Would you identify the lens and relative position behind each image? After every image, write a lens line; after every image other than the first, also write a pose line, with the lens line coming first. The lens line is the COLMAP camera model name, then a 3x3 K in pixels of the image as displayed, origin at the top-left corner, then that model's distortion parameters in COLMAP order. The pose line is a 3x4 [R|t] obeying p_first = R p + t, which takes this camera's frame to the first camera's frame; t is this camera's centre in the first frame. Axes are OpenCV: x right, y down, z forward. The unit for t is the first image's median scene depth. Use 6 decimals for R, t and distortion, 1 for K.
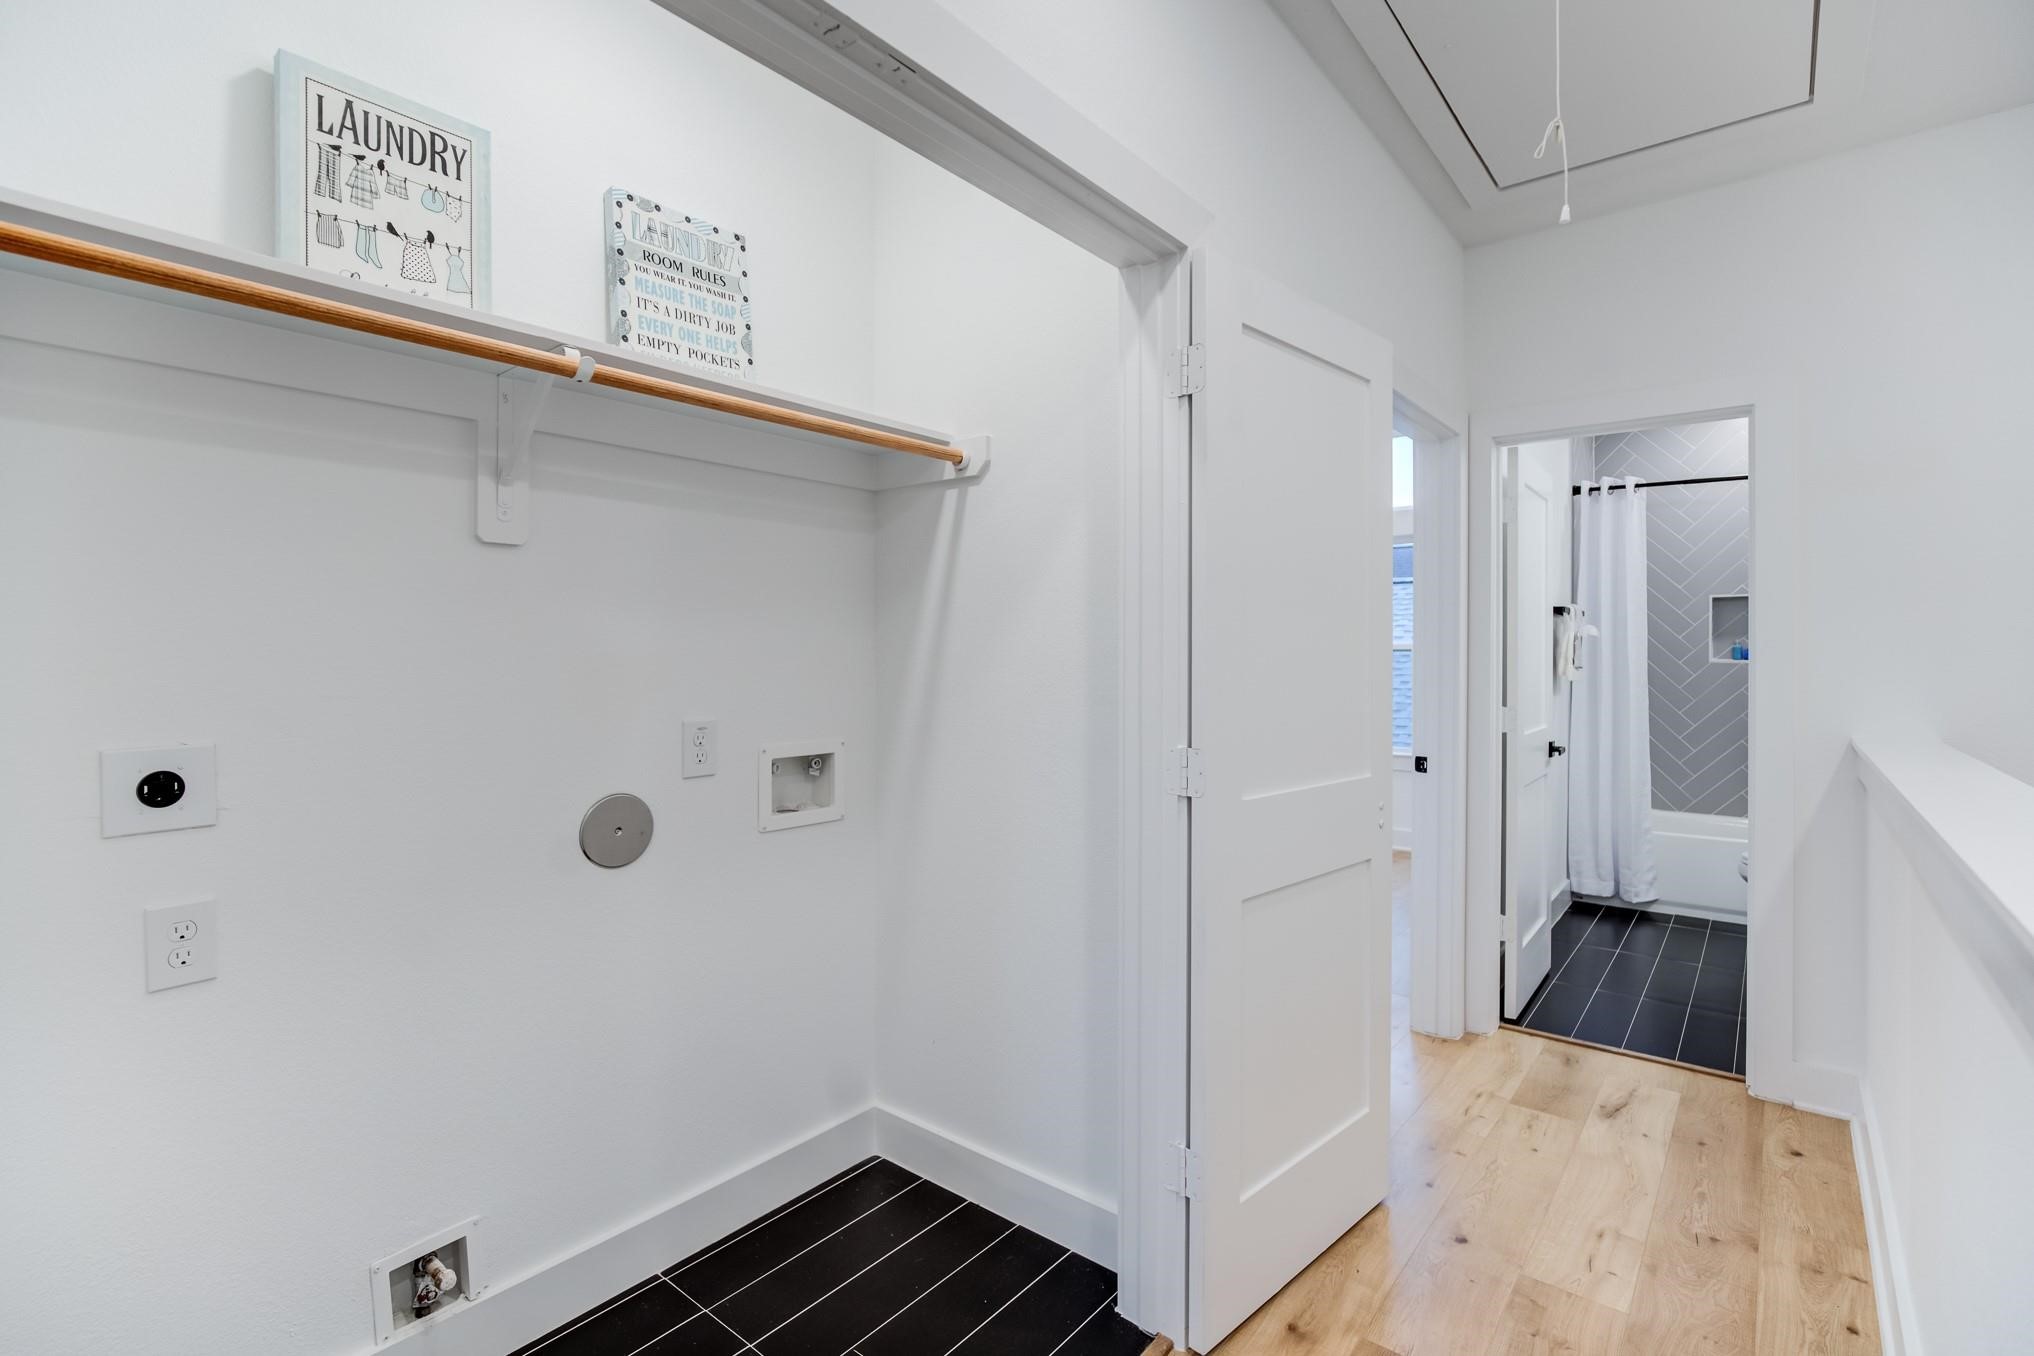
lens RADIAL K [[929.3, 0, 1012.6], [0, 929.3, 669.3], [0, 0, 1]] dist [0.003510, 0.000335]
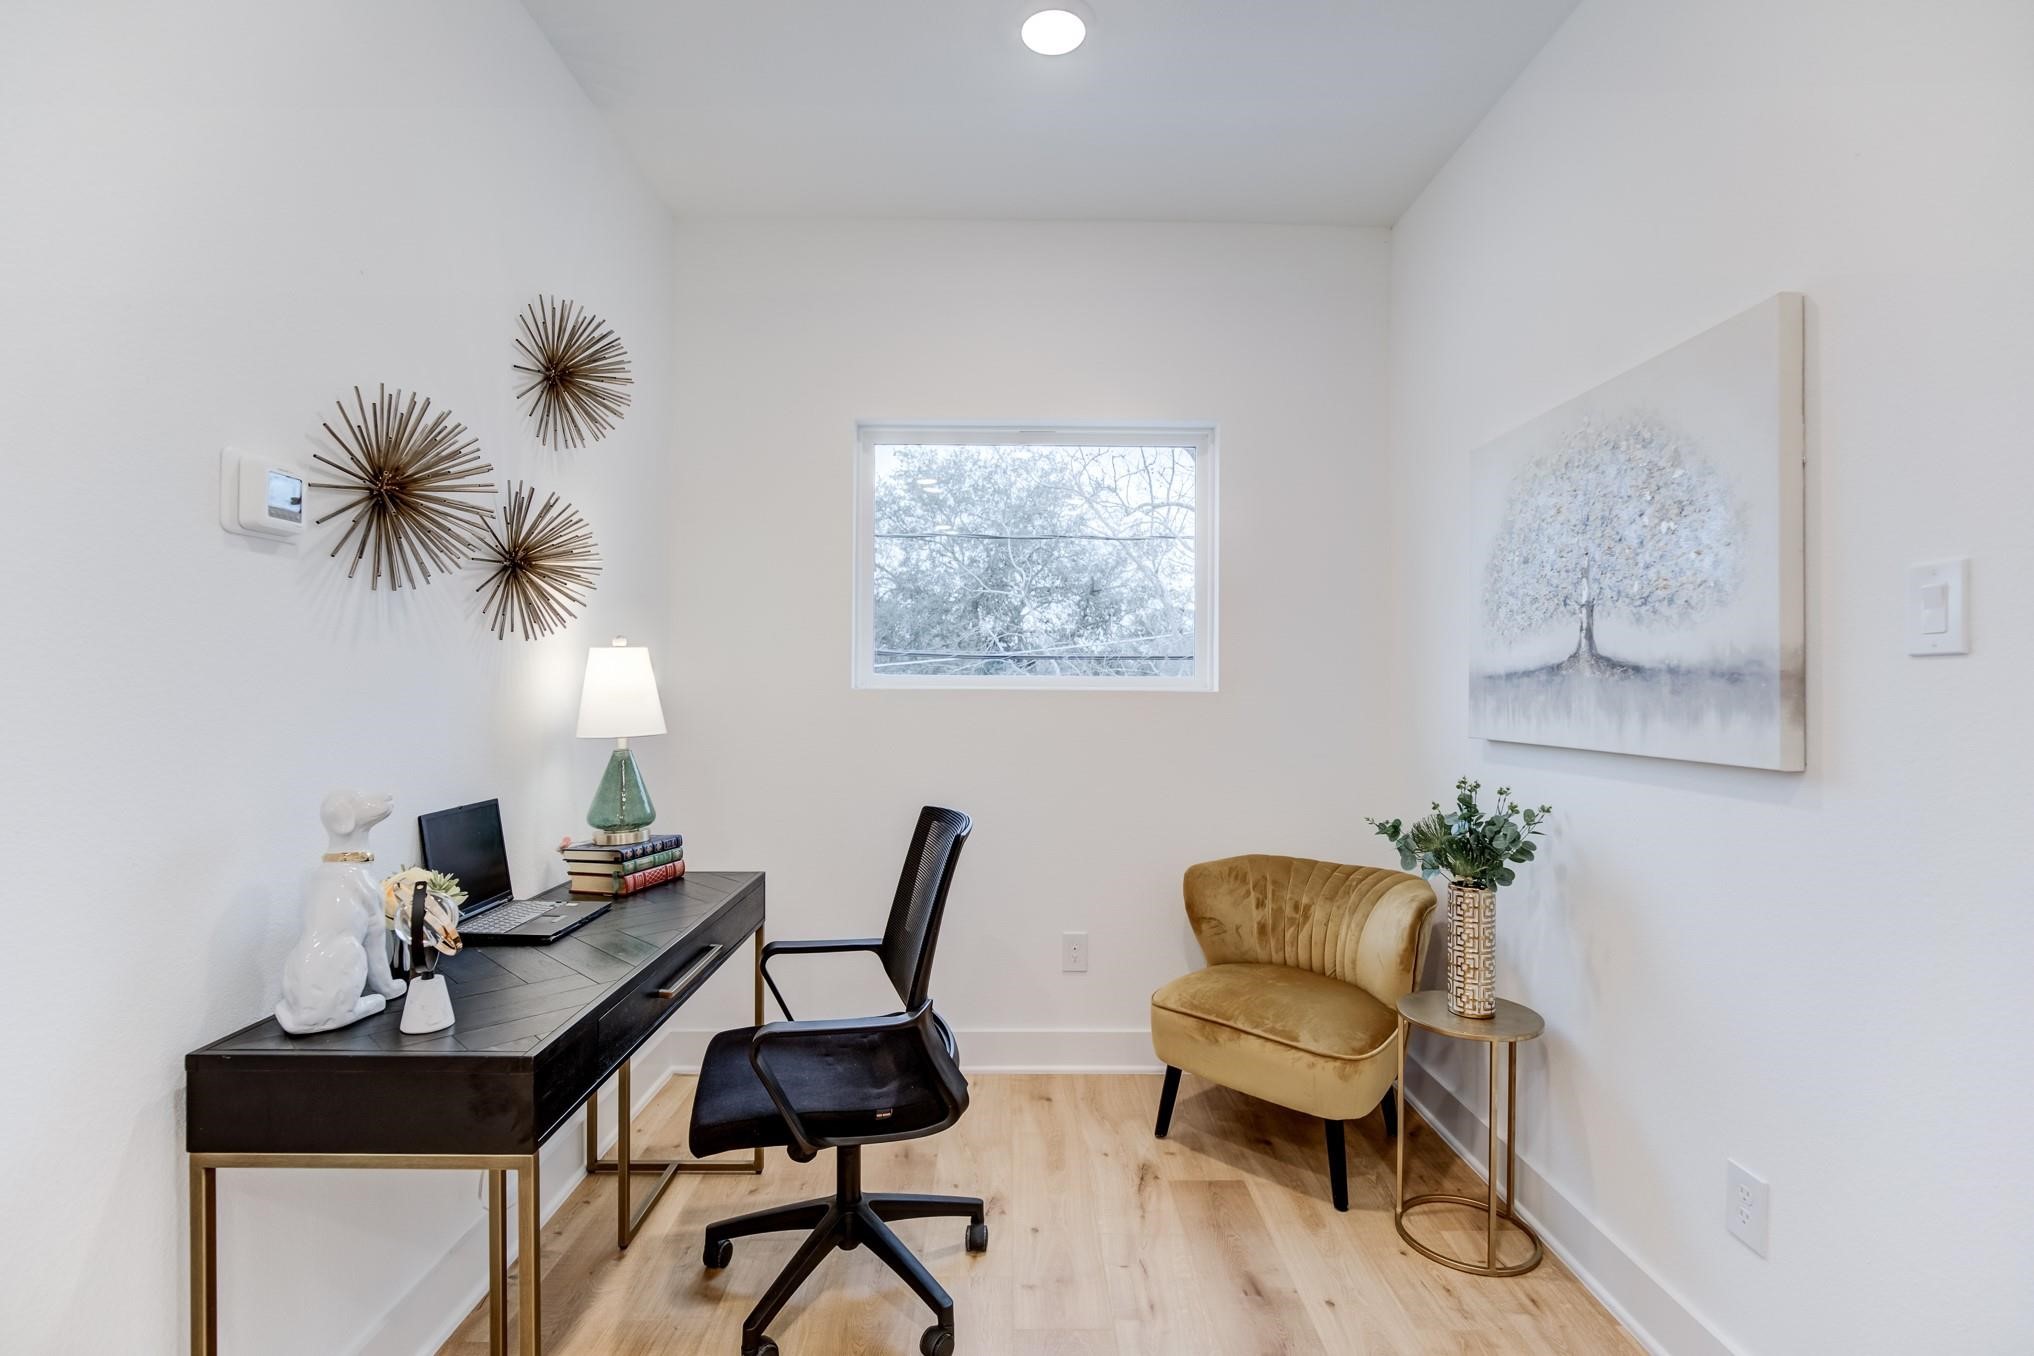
lens RADIAL K [[929.3, 0, 1013.6], [0, 929.3, 676.2], [0, 0, 1]] dist [0.003510, 0.000335]
pose [[-0.760918, 0.001538, -0.648846, 1.340080], [-0.009271, 0.999869, 0.013243, 0.005382], [0.648781, 0.016093, -0.760805, 1.624682]]
